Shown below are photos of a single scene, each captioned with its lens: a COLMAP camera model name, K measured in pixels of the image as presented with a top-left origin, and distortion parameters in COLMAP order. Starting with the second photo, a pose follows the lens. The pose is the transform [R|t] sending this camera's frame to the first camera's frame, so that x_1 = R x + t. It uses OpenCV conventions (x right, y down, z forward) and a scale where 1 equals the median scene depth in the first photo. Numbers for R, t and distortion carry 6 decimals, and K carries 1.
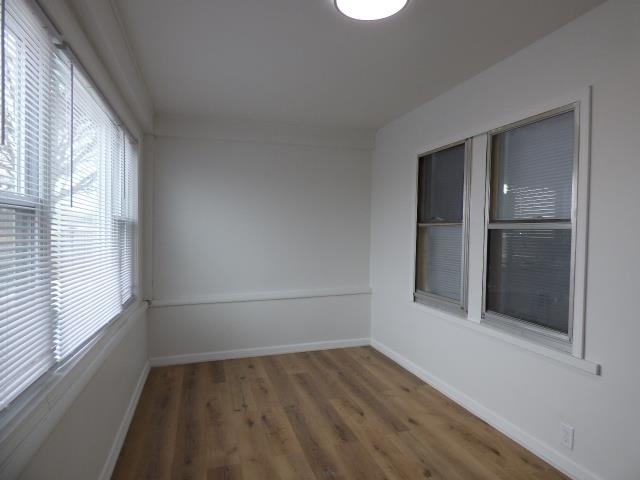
lens RADIAL K [[388.4, 0, 323.1], [0, 388.4, 240.1], [0, 0, 1]] dist [0.017062, 0.001826]
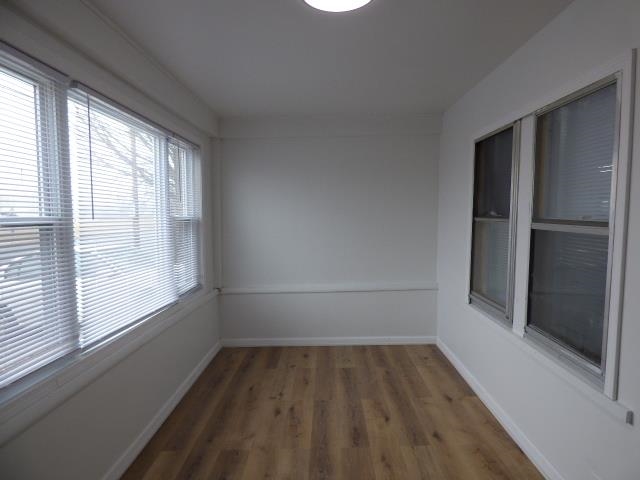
lens RADIAL K [[388.4, 0, 324.6], [0, 388.4, 239.5], [0, 0, 1]] dist [0.017062, 0.001826]
pose [[0.950996, 0.007414, -0.309114, 0.241896], [0.007098, 0.998926, 0.045796, -0.044305], [0.309121, -0.045746, 0.949922, 0.051107]]
